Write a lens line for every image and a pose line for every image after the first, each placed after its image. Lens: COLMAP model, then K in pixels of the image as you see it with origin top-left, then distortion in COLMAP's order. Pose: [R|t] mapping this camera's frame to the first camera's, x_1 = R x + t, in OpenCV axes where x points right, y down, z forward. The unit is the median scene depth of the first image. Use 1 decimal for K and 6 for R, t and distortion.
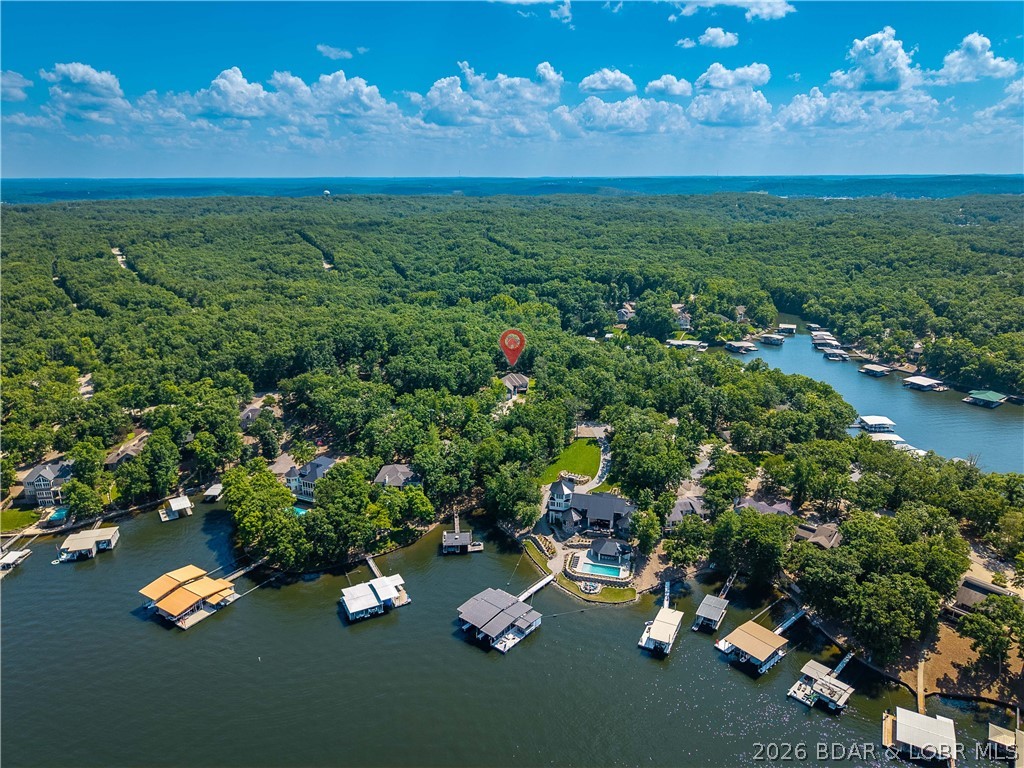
lens RADIAL K [[696.3, 0, 512.0], [0, 696.3, 382.3], [0, 0, 1]] dist [-0.008011, 0.003125]
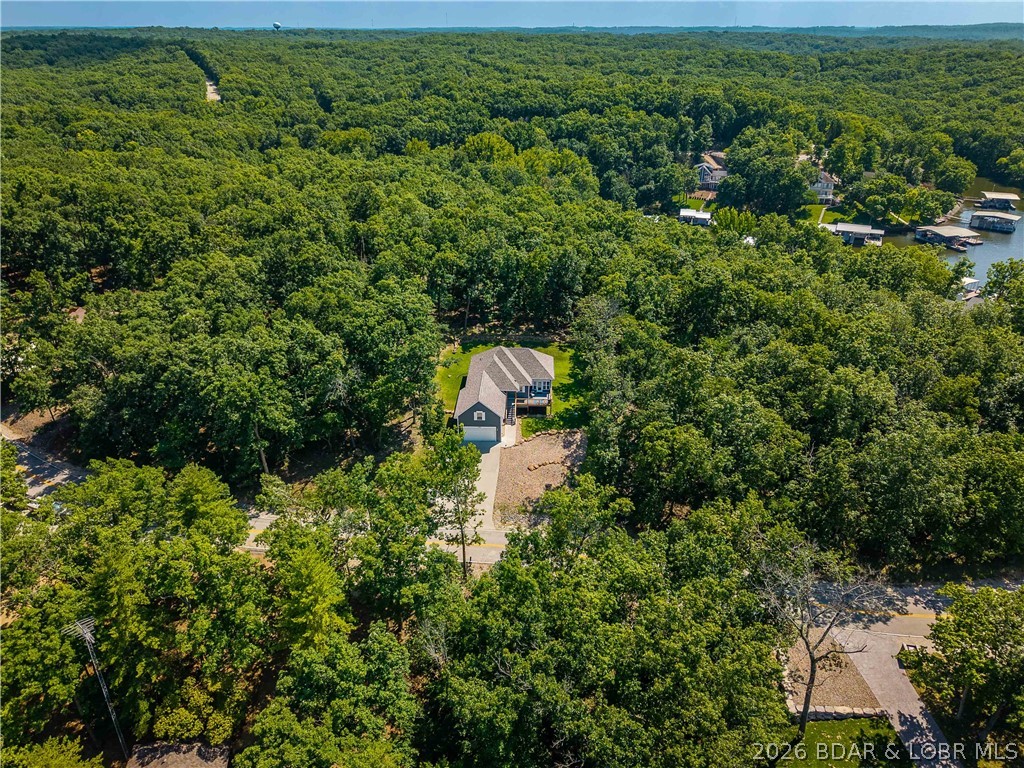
lens RADIAL K [[696.3, 0, 511.8], [0, 696.3, 388.6], [0, 0, 1]] dist [-0.008011, 0.003125]
pose [[0.999968, 0.000929, 0.007979, 0.001540], [-0.002416, 0.982093, 0.188379, -0.032590], [-0.007661, -0.188392, 0.982064, 0.424339]]
